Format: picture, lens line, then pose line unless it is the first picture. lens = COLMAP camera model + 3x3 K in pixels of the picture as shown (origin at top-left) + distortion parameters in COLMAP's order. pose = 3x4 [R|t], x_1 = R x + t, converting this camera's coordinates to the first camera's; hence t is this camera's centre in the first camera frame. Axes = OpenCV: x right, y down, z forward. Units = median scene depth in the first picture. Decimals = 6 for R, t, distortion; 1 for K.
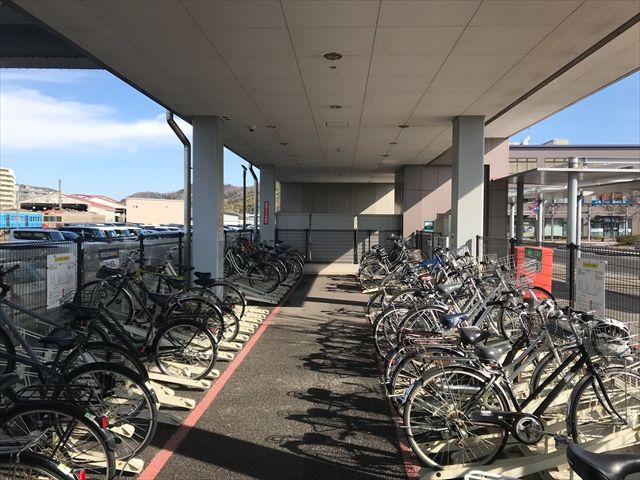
lens RADIAL K [[520.0, 0, 320.0], [0, 520.0, 240.0], [0, 0, 1]] dist [0.007239, 0.003515]
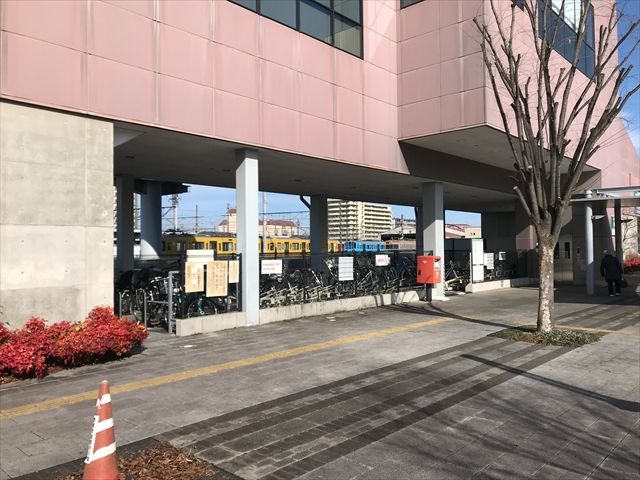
lens RADIAL K [[520.6, 0, 320.0], [0, 520.6, 240.0], [0, 0, 1]] dist [0.009450, -0.000236]
pose [[0.773629, -0.029258, -0.632962, 1.717877], [-0.002812, 0.998765, -0.049603, 0.068355], [0.633632, 0.040154, 0.772592, -0.892966]]
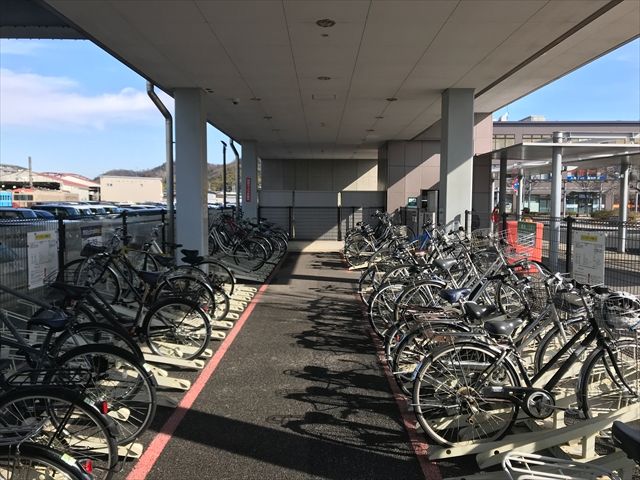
lens RADIAL K [[520.6, 0, 320.0], [0, 520.6, 240.0], [0, 0, 1]] dist [0.009450, -0.000236]
pose [[0.999099, -0.008665, 0.041553, -0.028037], [0.006891, 0.999066, 0.042654, 0.004868], [-0.041884, -0.042329, 0.998225, 0.026099]]
